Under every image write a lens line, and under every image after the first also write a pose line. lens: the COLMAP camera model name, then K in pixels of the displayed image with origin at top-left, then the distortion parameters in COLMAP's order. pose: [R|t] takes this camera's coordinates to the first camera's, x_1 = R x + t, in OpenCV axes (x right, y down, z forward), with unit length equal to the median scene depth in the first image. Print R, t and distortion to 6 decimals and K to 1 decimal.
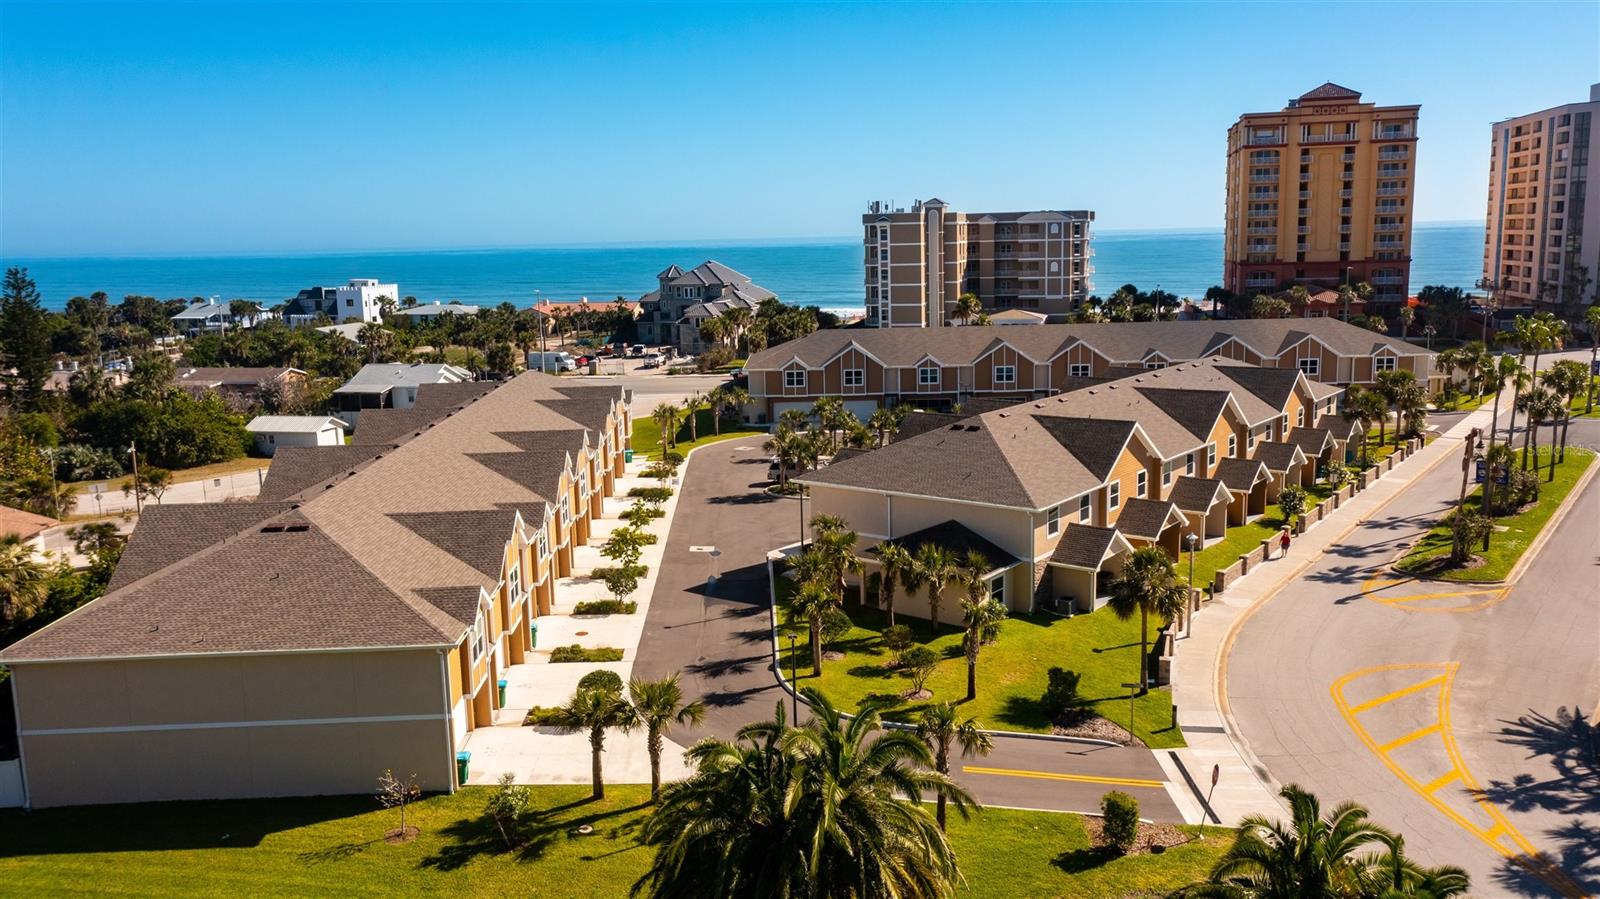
lens RADIAL K [[1300.4, 0, 748.6], [0, 1300.4, 449.6], [0, 0, 1]] dist [-0.011199, 0.044368]
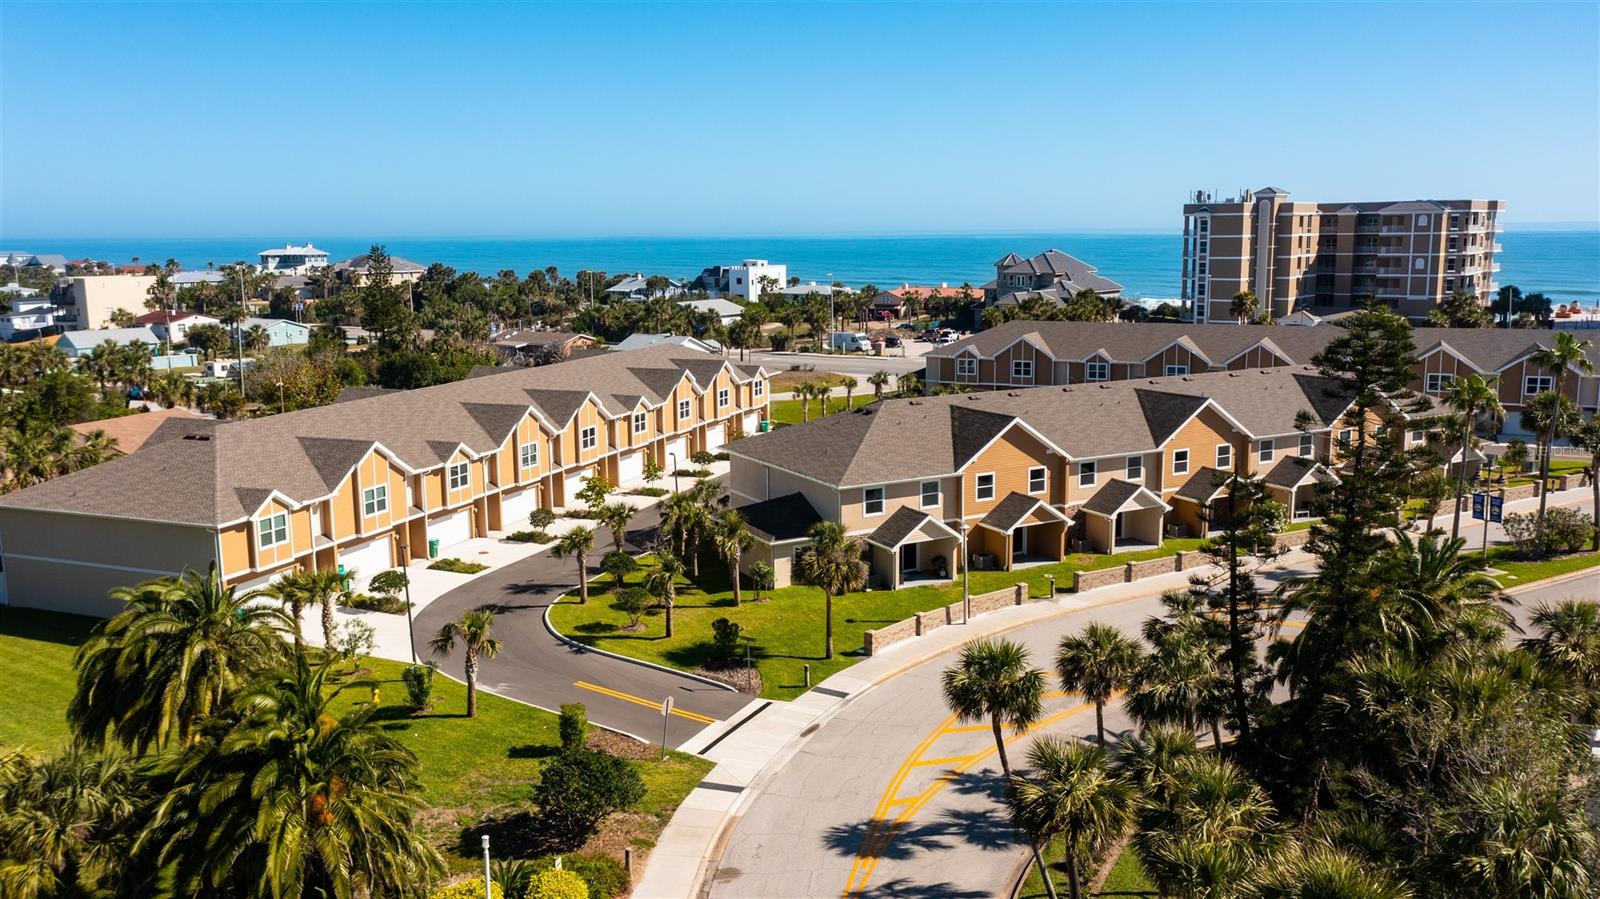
lens RADIAL K [[1300.4, 0, 748.6], [0, 1300.4, 449.6], [0, 0, 1]] dist [-0.011199, 0.044368]
pose [[0.907755, 0.082596, -0.411290, 0.204650], [-0.077319, 0.996570, 0.029485, -0.003958], [0.412314, 0.005036, 0.911028, -0.006102]]
